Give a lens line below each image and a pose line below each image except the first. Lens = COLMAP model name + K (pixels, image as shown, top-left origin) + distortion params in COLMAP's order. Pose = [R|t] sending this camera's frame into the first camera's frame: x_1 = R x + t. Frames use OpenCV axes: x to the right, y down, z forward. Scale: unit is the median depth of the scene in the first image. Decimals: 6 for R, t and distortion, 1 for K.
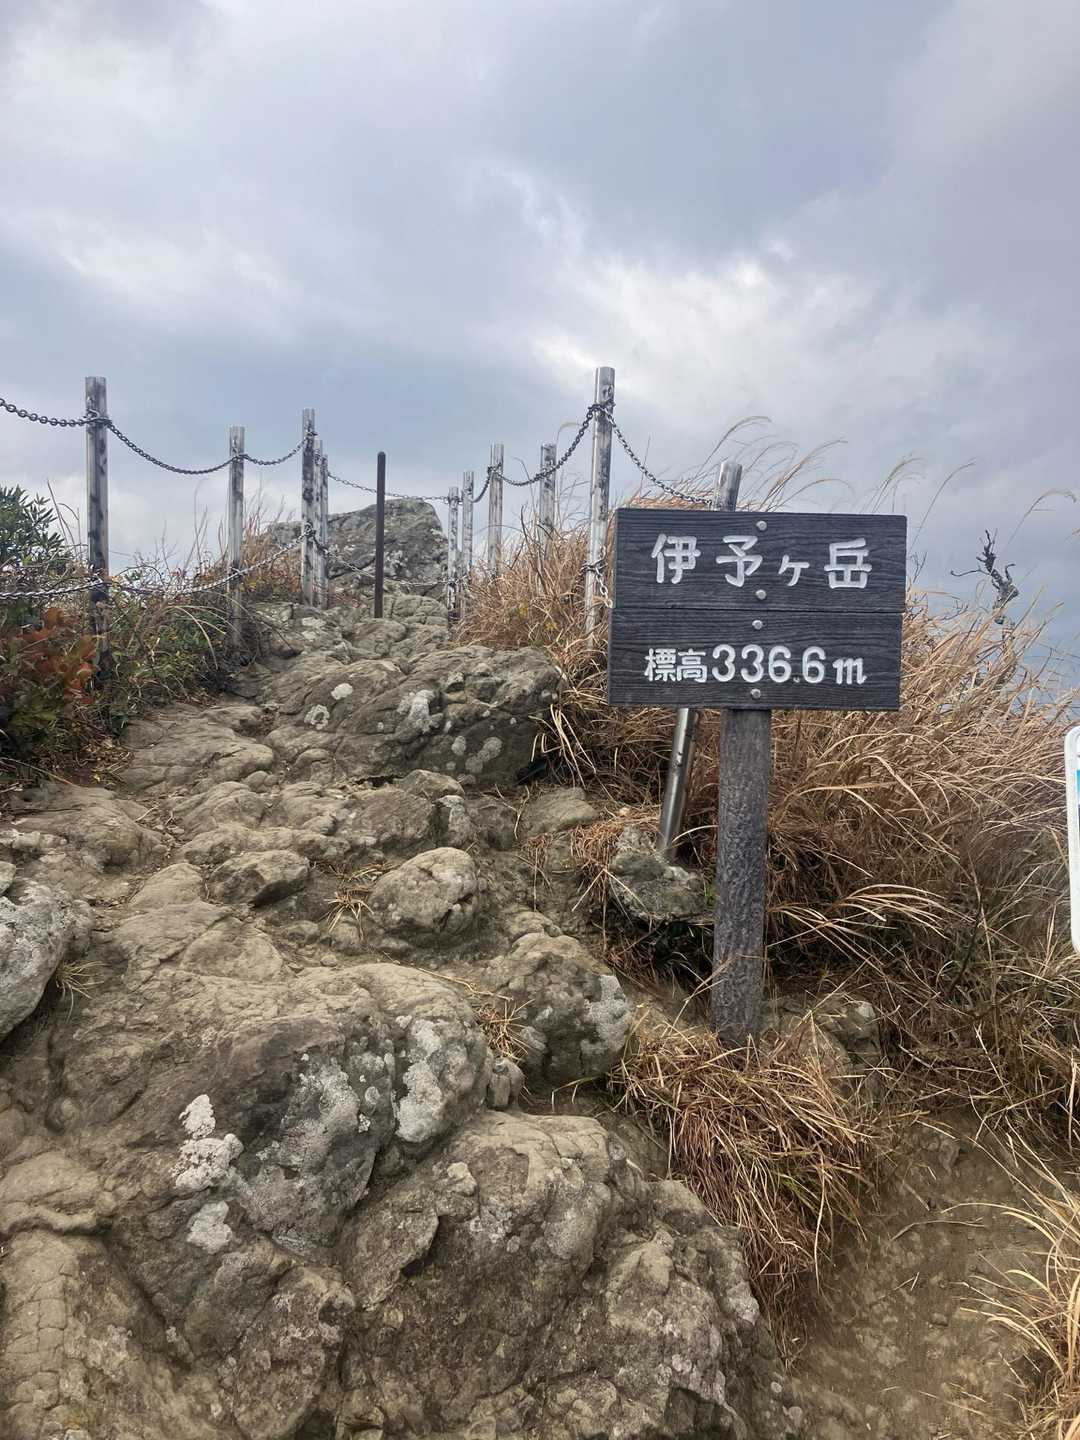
lens RADIAL K [[1100.4, 0, 542.9], [0, 1100.4, 718.7], [0, 0, 1]] dist [0.060712, -0.014584]
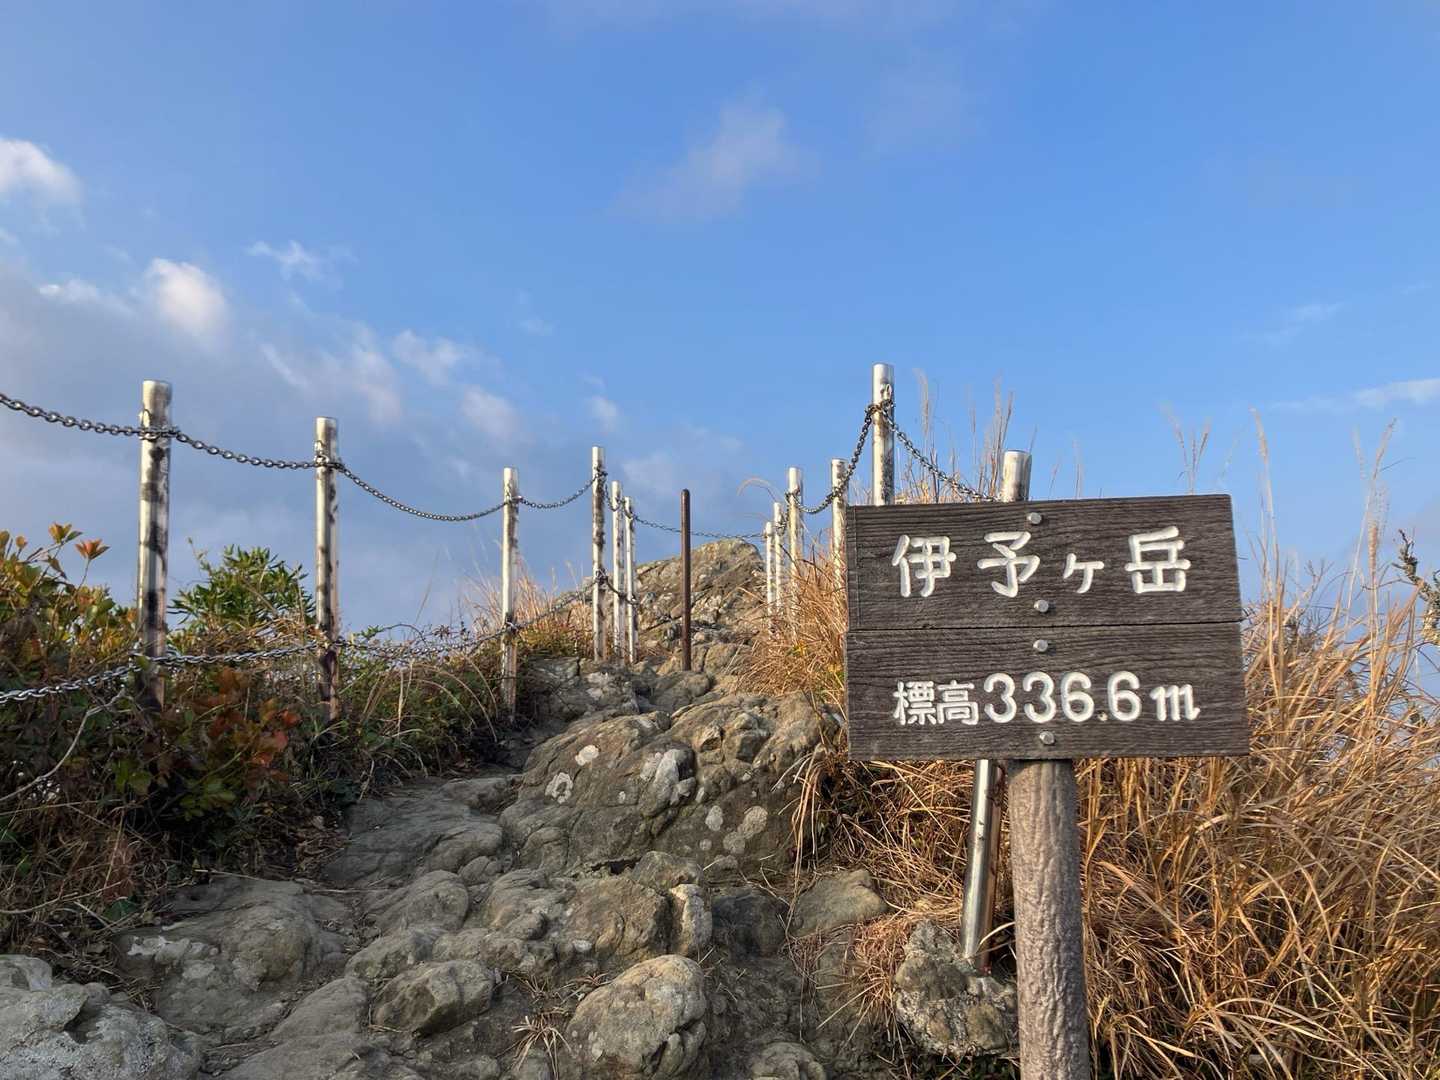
lens RADIAL K [[1233.5, 0, 722.7], [0, 1233.5, 544.3], [0, 0, 1]] dist [0.002444, 0.032072]
pose [[0.987635, -0.058618, -0.145397, 0.092043], [0.029485, 0.980367, -0.194964, 0.004859], [0.153971, 0.188266, 0.969974, 0.113896]]
